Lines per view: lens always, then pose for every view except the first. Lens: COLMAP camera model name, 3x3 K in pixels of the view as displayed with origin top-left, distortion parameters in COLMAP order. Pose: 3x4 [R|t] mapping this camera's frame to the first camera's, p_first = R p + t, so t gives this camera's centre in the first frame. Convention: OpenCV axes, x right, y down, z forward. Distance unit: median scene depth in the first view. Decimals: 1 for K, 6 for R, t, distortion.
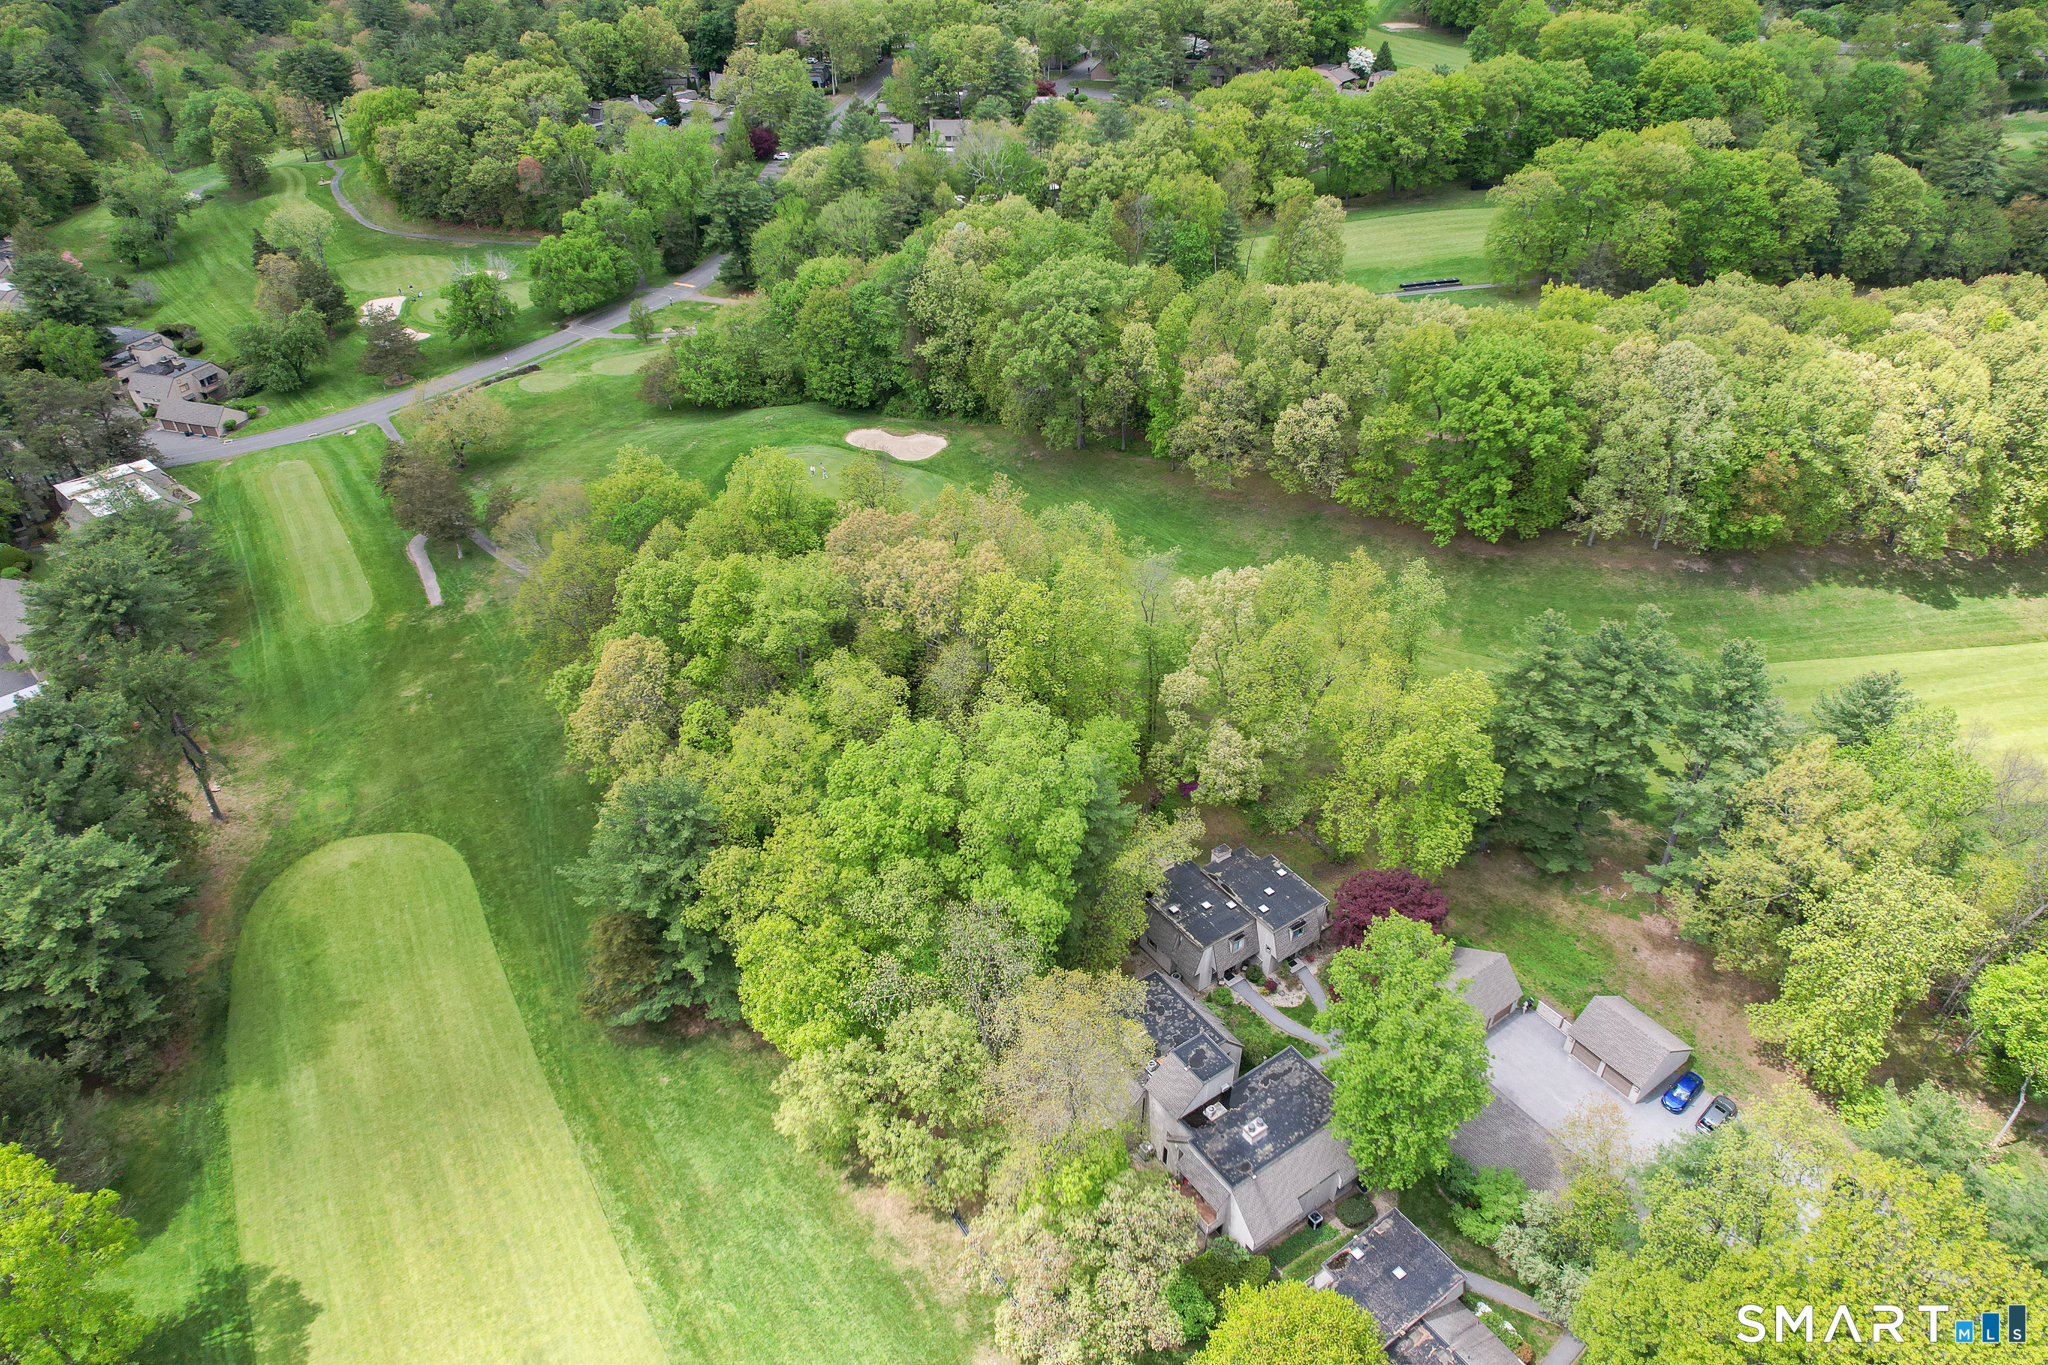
lens RADIAL K [[1308.7, 0, 1030.7], [0, 1308.7, 676.9], [0, 0, 1]] dist [-0.075974, 0.073367]
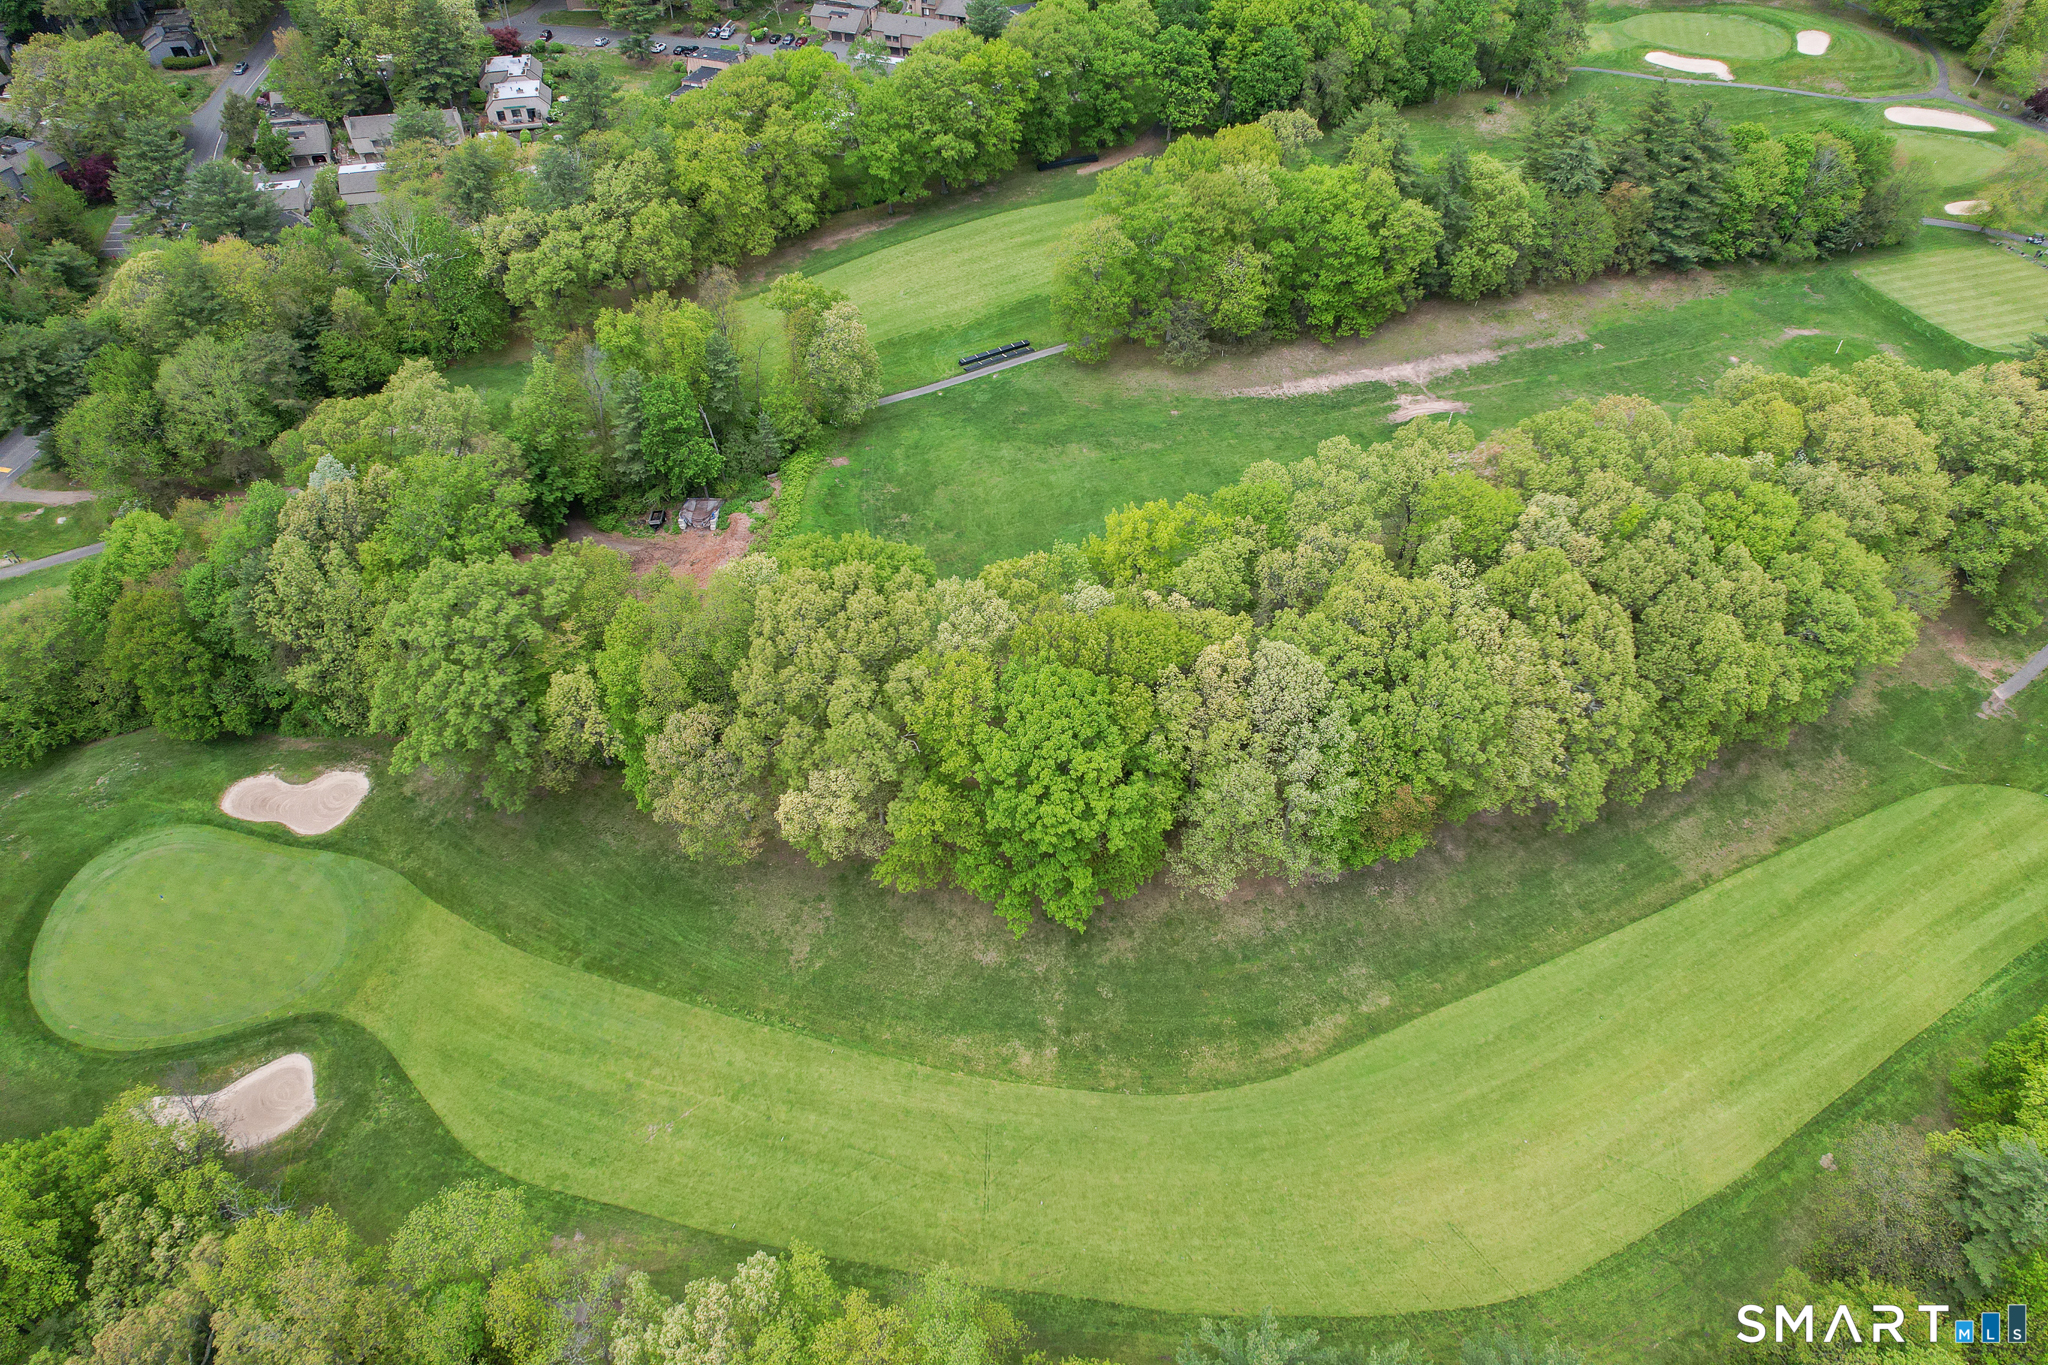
lens RADIAL K [[1308.7, 0, 1030.7], [0, 1308.7, 676.9], [0, 0, 1]] dist [-0.075974, 0.073367]
pose [[0.961221, -0.186652, 0.203017, 0.204006], [0.150374, 0.971824, 0.181510, -0.405721], [-0.231176, -0.143942, 0.962205, 0.290370]]
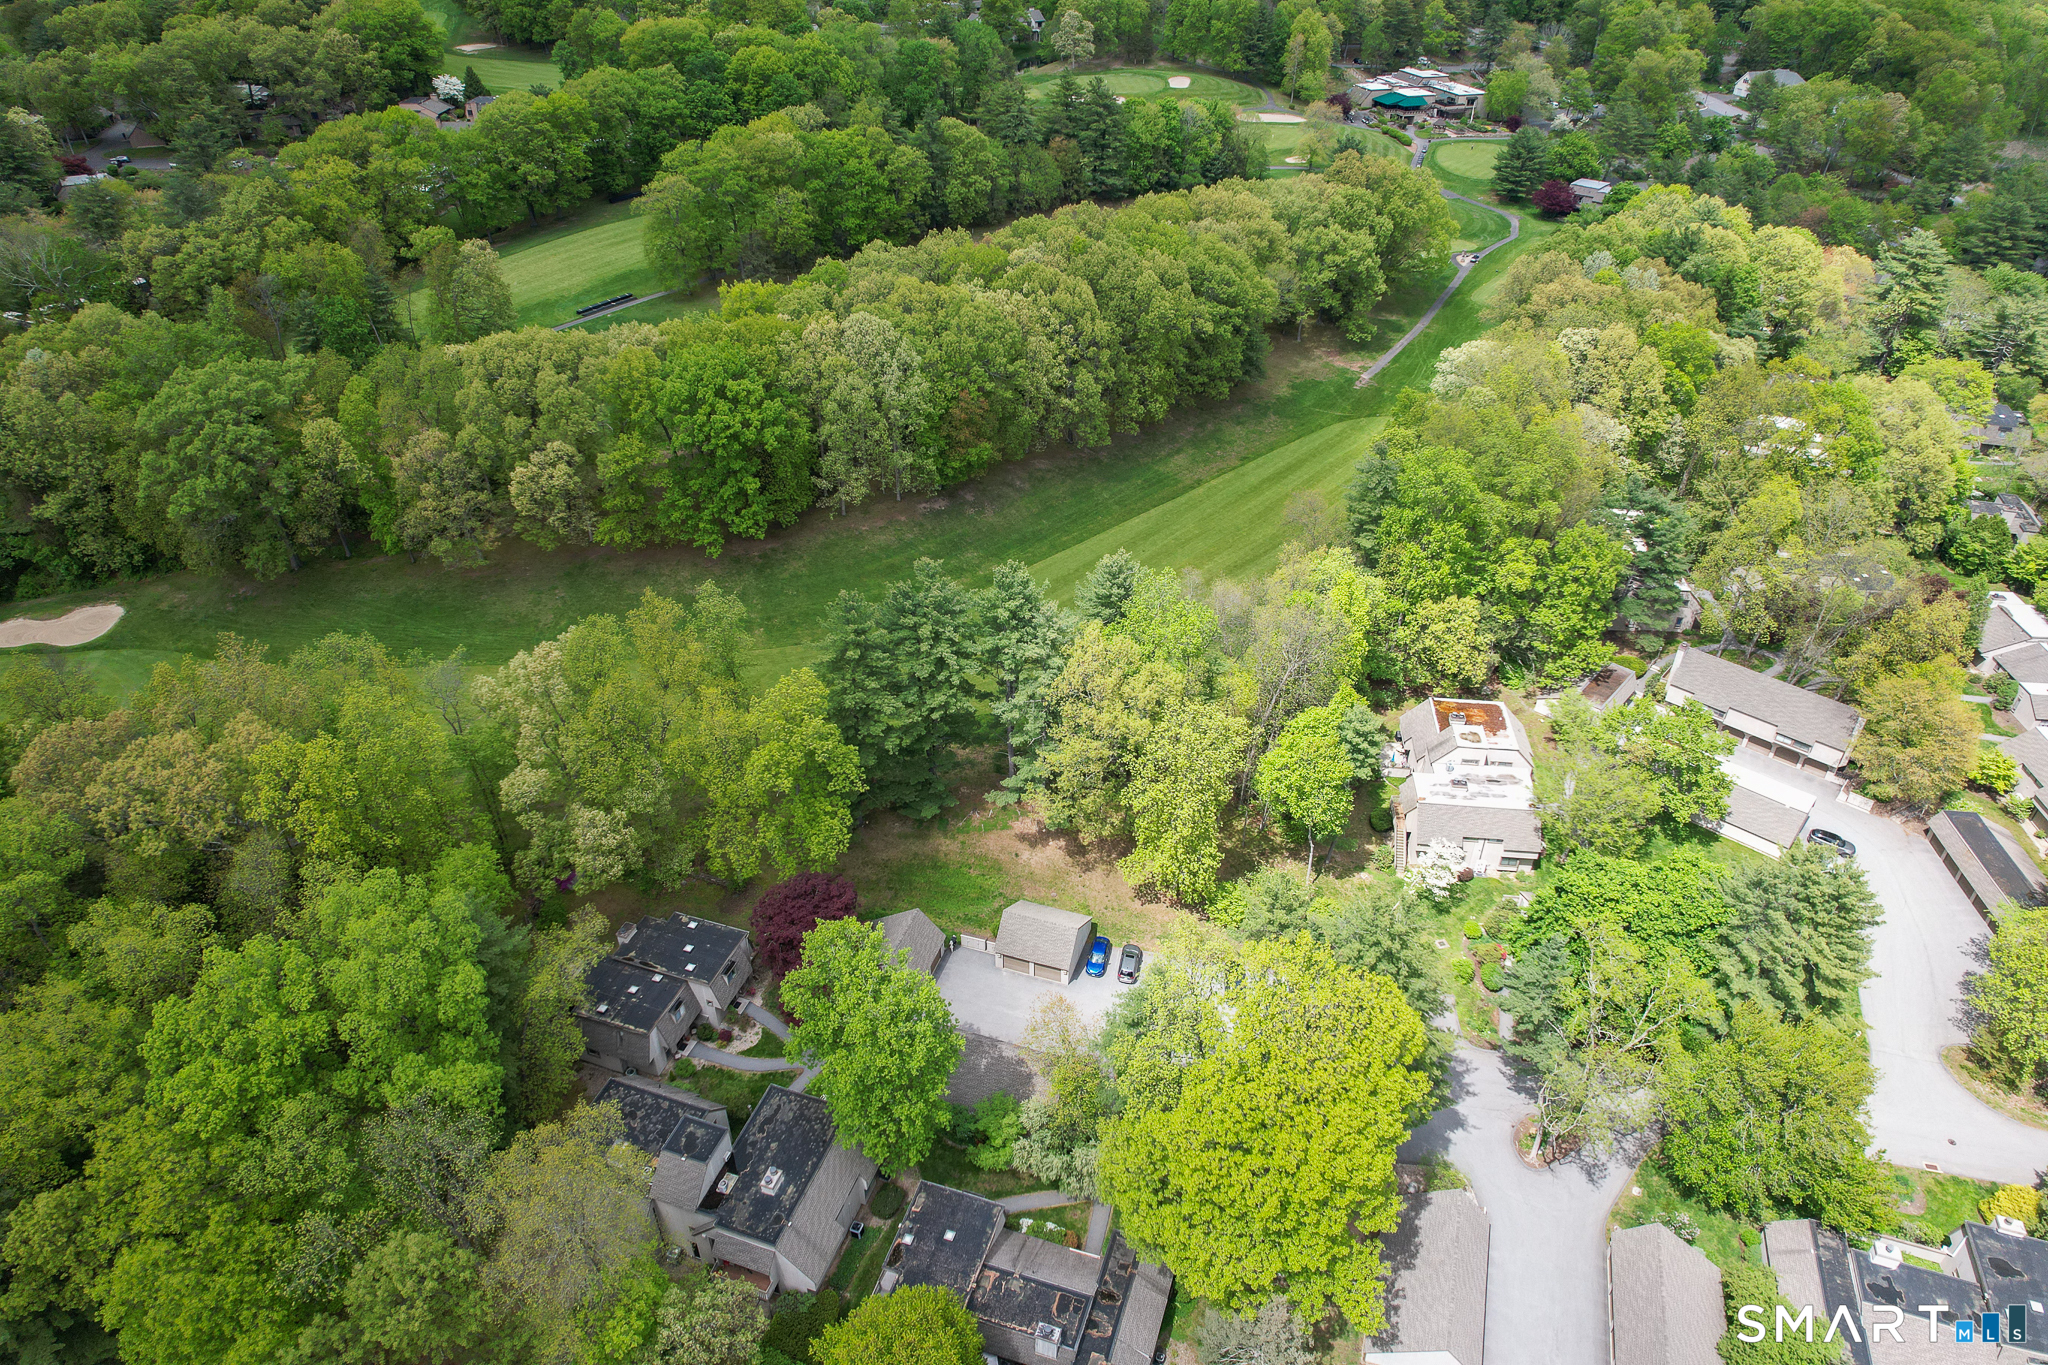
lens RADIAL K [[1308.7, 0, 1030.7], [0, 1308.7, 676.9], [0, 0, 1]] dist [-0.075974, 0.073367]
pose [[0.806843, -0.333479, 0.487643, -0.013530], [0.334666, 0.938229, 0.087886, -0.020607], [-0.486829, 0.092288, 0.868608, 0.004323]]
